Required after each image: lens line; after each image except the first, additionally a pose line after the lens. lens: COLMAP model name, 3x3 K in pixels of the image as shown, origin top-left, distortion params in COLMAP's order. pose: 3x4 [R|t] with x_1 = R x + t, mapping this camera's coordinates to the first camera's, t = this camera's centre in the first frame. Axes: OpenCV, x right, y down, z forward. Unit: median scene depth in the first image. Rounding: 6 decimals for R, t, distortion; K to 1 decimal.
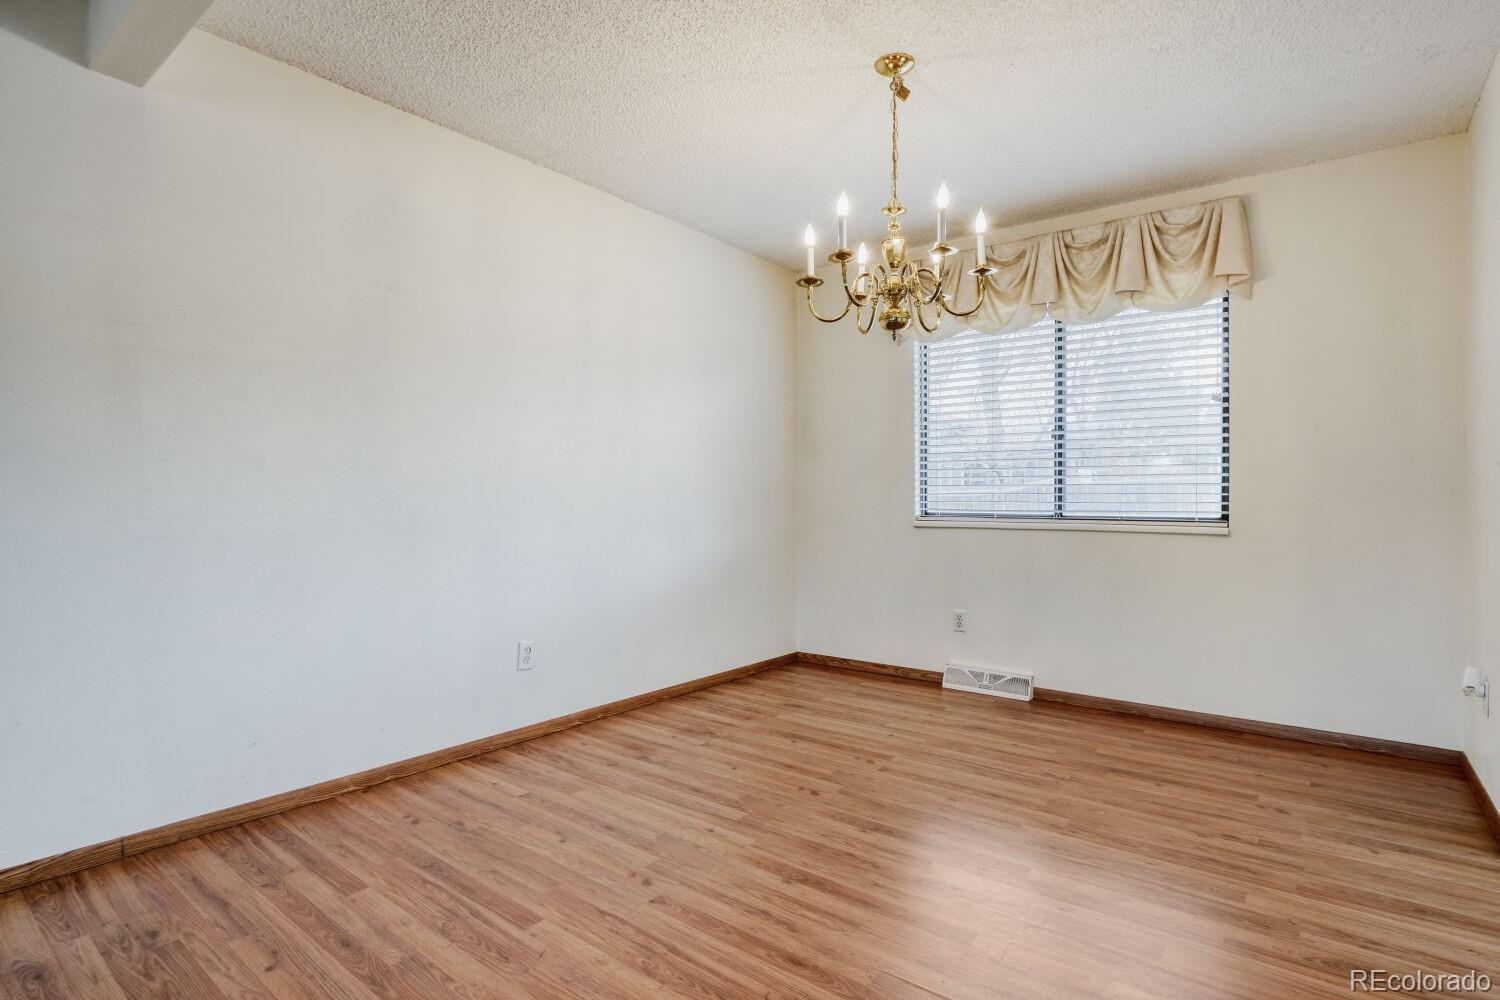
lens RADIAL K [[721.4, 0, 757.7], [0, 721.4, 511.6], [0, 0, 1]] dist [-0.015296, 0.003770]
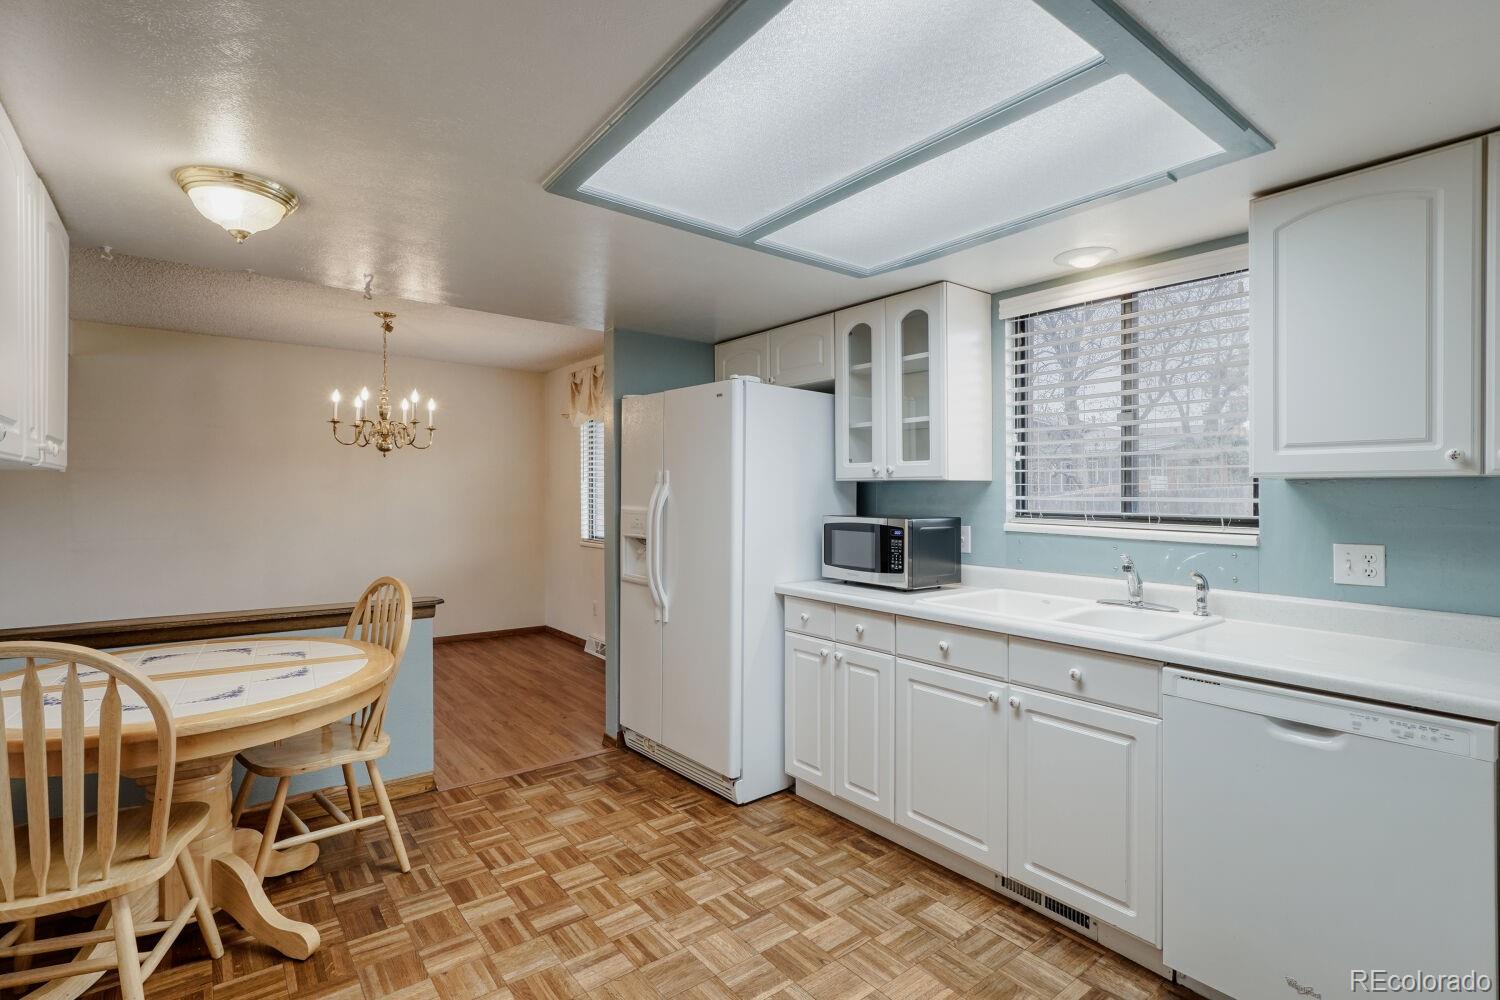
lens RADIAL K [[721.4, 0, 754.4], [0, 721.4, 500.3], [0, 0, 1]] dist [-0.015296, 0.003770]
pose [[0.960595, 0.012071, -0.277689, 1.193868], [-0.013848, 0.999894, -0.004438, -0.088572], [0.277606, 0.008109, 0.960661, -0.428698]]
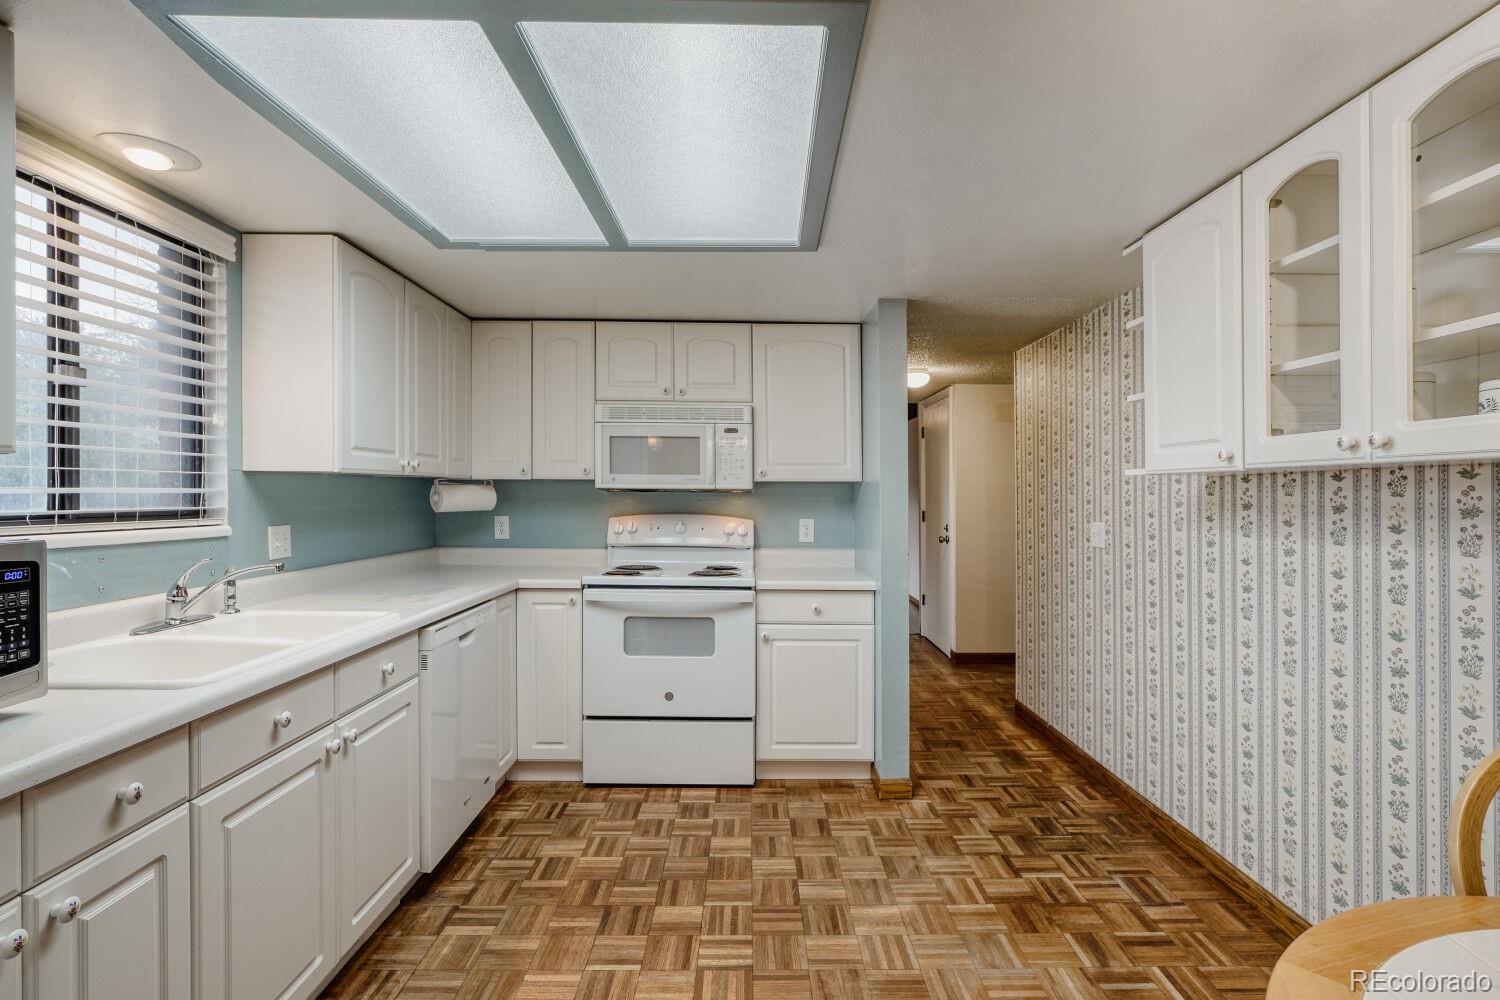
lens RADIAL K [[721.4, 0, 754.1], [0, 721.4, 493.6], [0, 0, 1]] dist [-0.015296, 0.003770]
pose [[-0.591050, -0.001743, 0.806633, 0.613458], [0.011141, 0.999885, 0.010323, -0.096692], [-0.806558, 0.015088, -0.590962, 0.354672]]
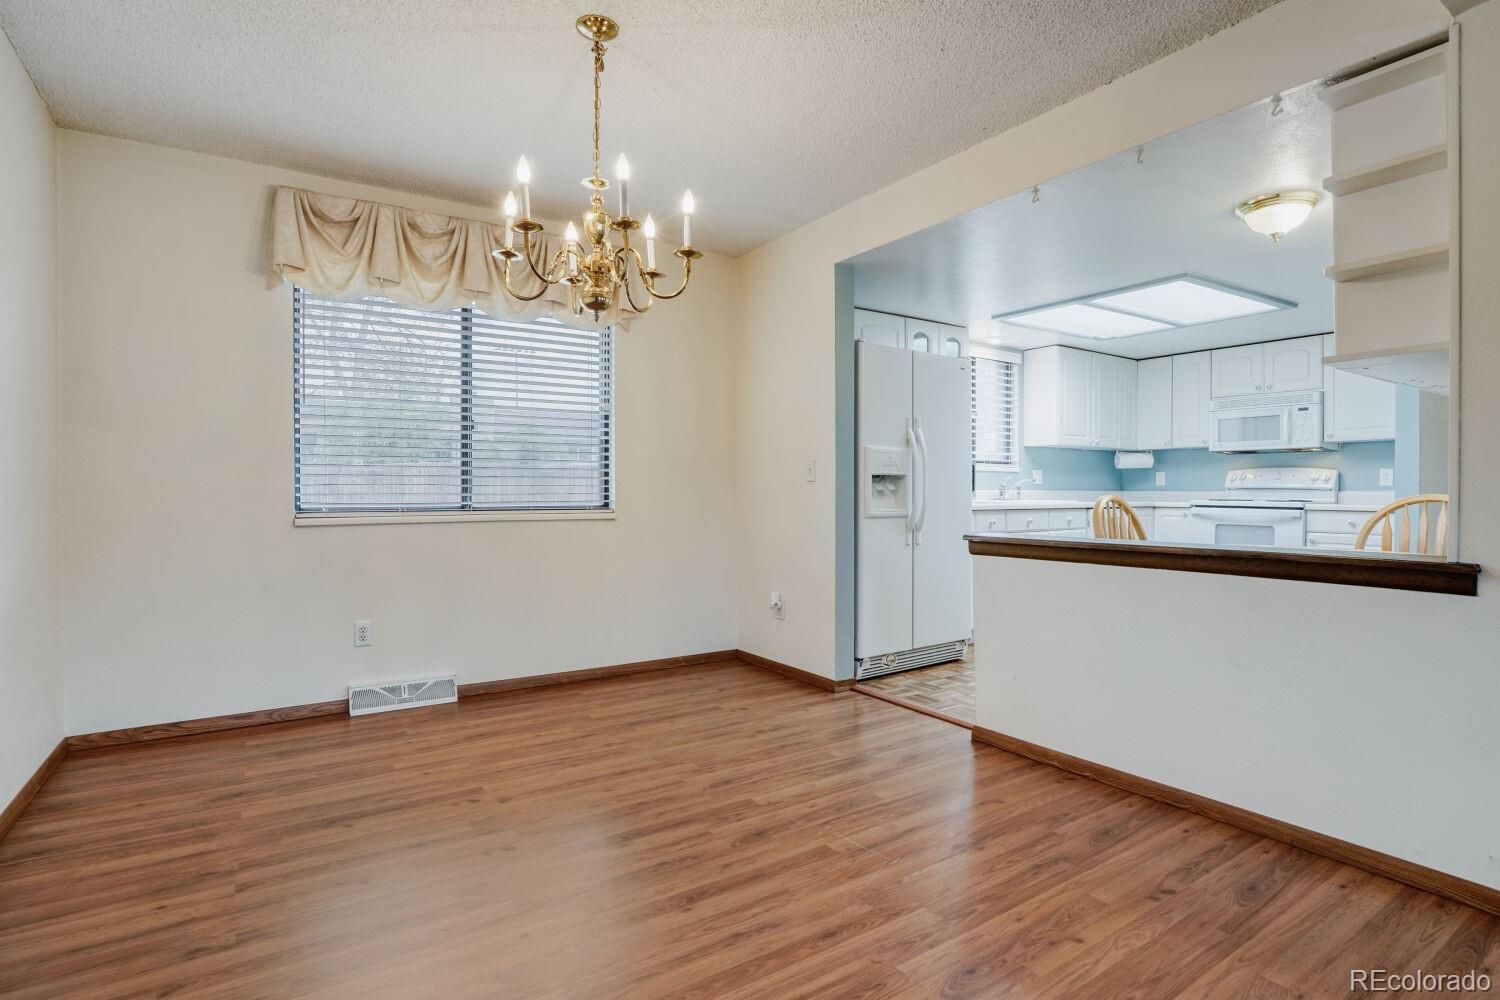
lens RADIAL K [[721.4, 0, 759.0], [0, 721.4, 507.0], [0, 0, 1]] dist [-0.015296, 0.003770]
pose [[0.357446, -0.020140, 0.933717, -0.419987], [0.014543, 0.999766, 0.015997, -0.005353], [-0.933821, 0.007861, 0.357655, 0.319319]]
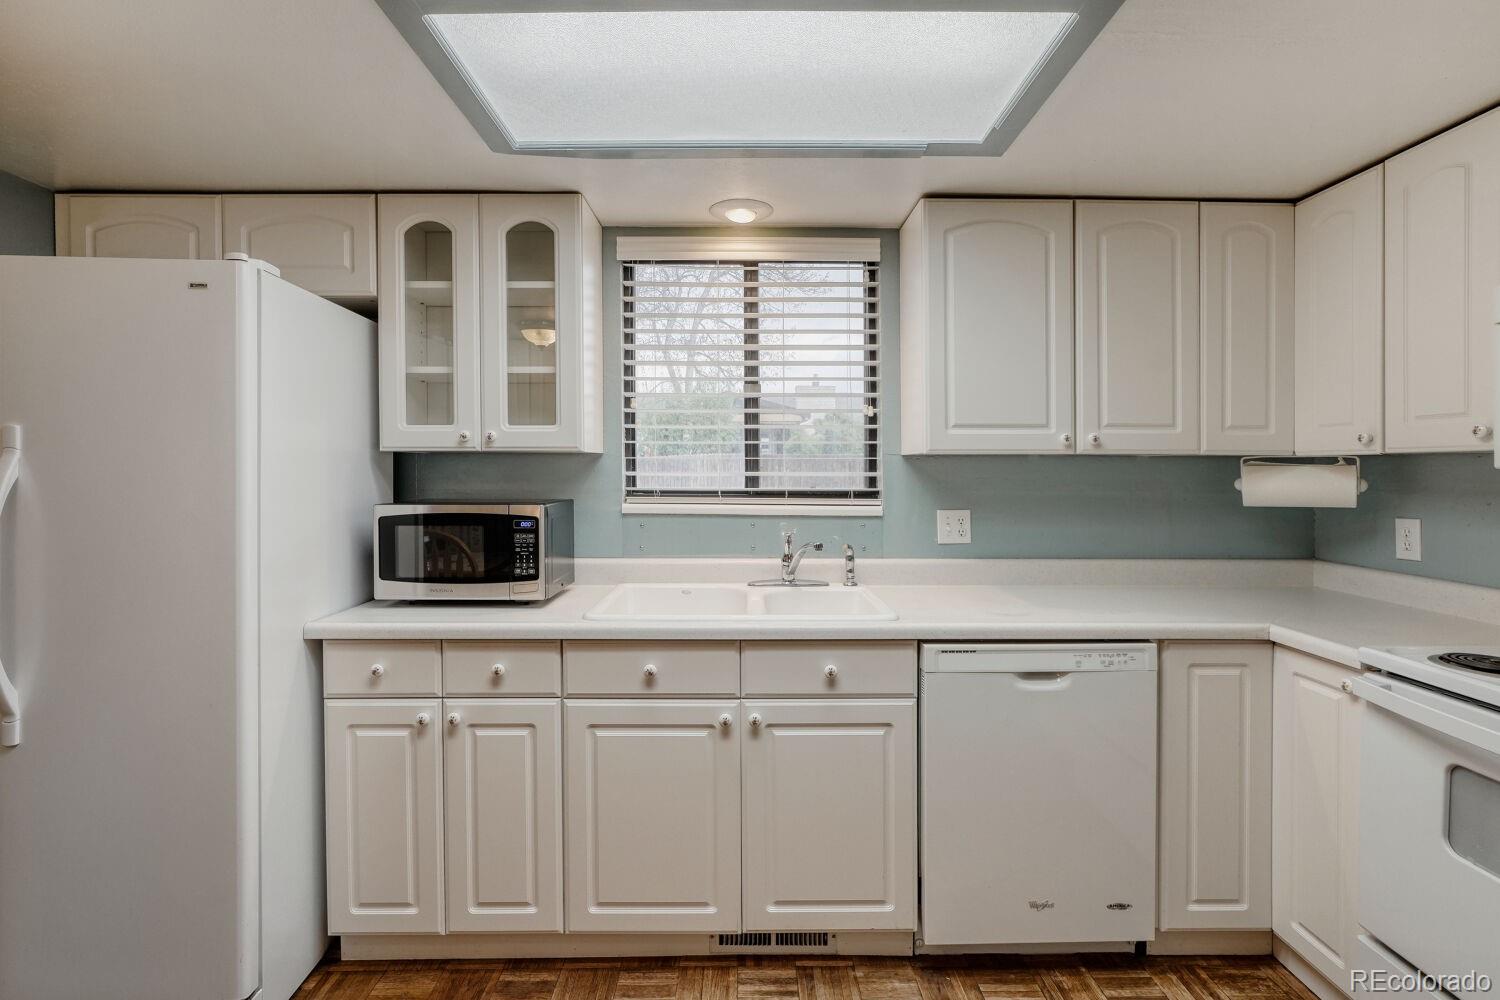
lens RADIAL K [[721.4, 0, 755.8], [0, 721.4, 468.9], [0, 0, 1]] dist [-0.015296, 0.003770]
pose [[0.802269, 0.003458, 0.596952, 0.910031], [0.005969, 0.999887, -0.013815, -0.093860], [-0.596932, 0.014646, 0.802158, -0.168609]]
